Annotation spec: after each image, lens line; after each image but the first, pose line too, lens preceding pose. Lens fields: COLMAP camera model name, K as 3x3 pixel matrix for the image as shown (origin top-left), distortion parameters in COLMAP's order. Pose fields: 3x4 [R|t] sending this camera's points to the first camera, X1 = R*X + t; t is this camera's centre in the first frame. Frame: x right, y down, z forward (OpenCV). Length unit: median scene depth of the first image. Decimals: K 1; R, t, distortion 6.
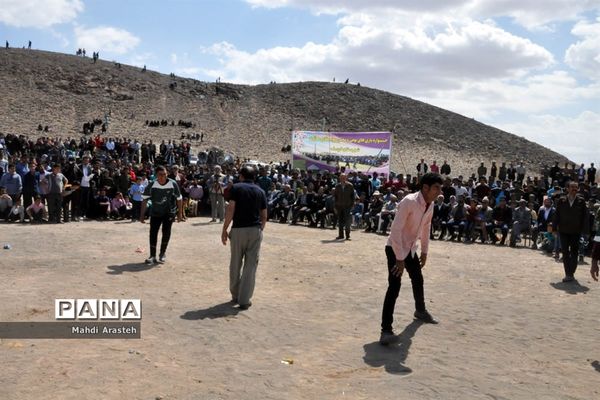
lens RADIAL K [[633.7, 0, 300.0], [0, 633.7, 200.0], [0, 0, 1]] dist [-0.020708, -0.013348]
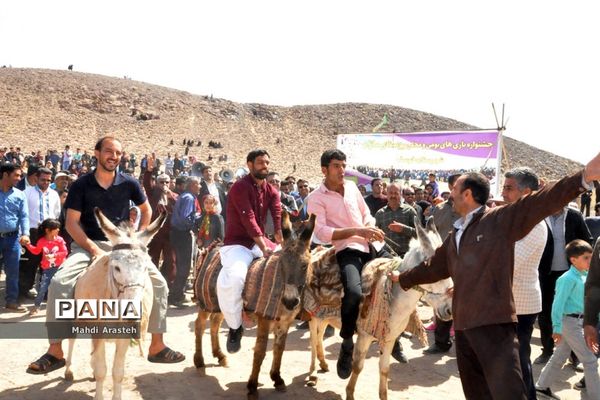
lens RADIAL K [[560.7, 0, 288.8], [0, 560.7, 200.2], [0, 0, 1]] dist [-0.099384, 0.168219]
pose [[0.996884, 0.007933, -0.078480, -0.008074], [-0.011309, 0.999025, -0.042665, -0.006367], [0.078066, 0.043420, 0.996002, 0.205070]]
